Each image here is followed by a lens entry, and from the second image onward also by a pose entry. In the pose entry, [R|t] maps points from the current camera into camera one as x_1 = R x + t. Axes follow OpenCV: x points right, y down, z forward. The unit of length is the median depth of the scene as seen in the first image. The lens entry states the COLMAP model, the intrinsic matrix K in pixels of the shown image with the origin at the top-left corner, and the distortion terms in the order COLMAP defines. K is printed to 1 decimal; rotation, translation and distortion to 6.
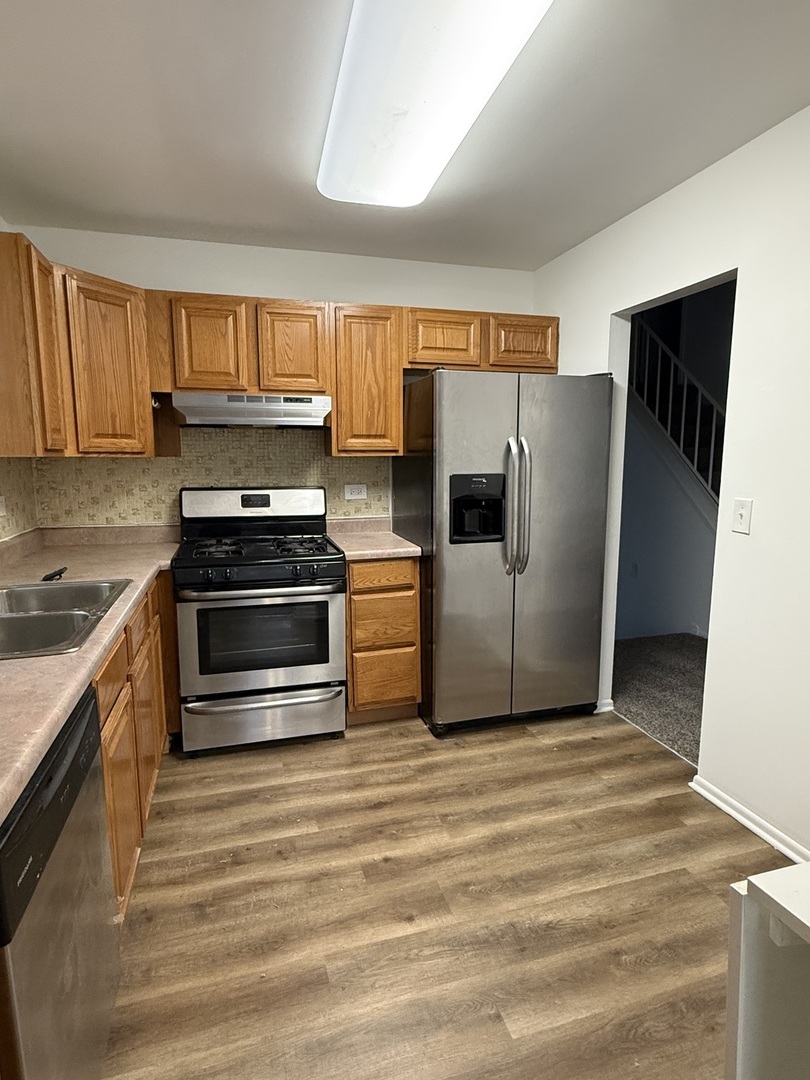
lens RADIAL K [[583.3, 0, 405.2], [0, 583.3, 541.1], [0, 0, 1]] dist [-0.005251, 0.002650]
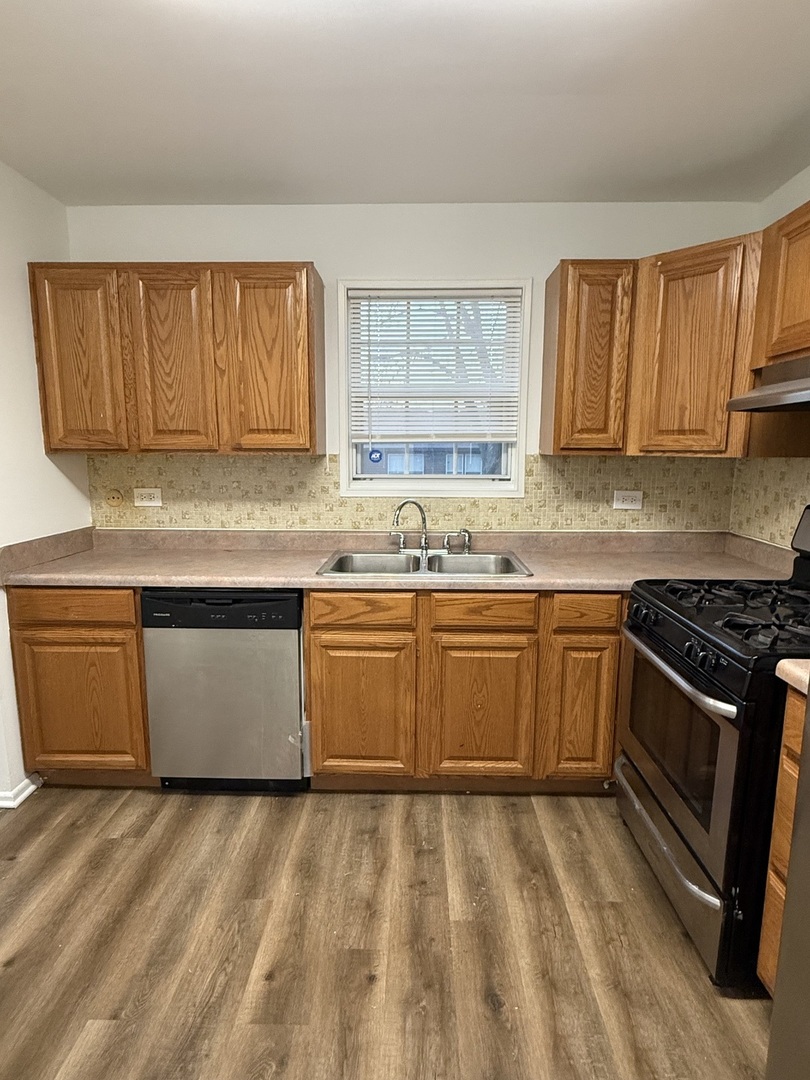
lens RADIAL K [[583.3, 0, 404.1], [0, 583.3, 537.0], [0, 0, 1]] dist [-0.005251, 0.002650]
pose [[-0.309737, 0.140044, -0.940452, 0.588745], [-0.139505, 0.971696, 0.190642, -0.173822], [0.940532, 0.190247, -0.281434, 1.126564]]
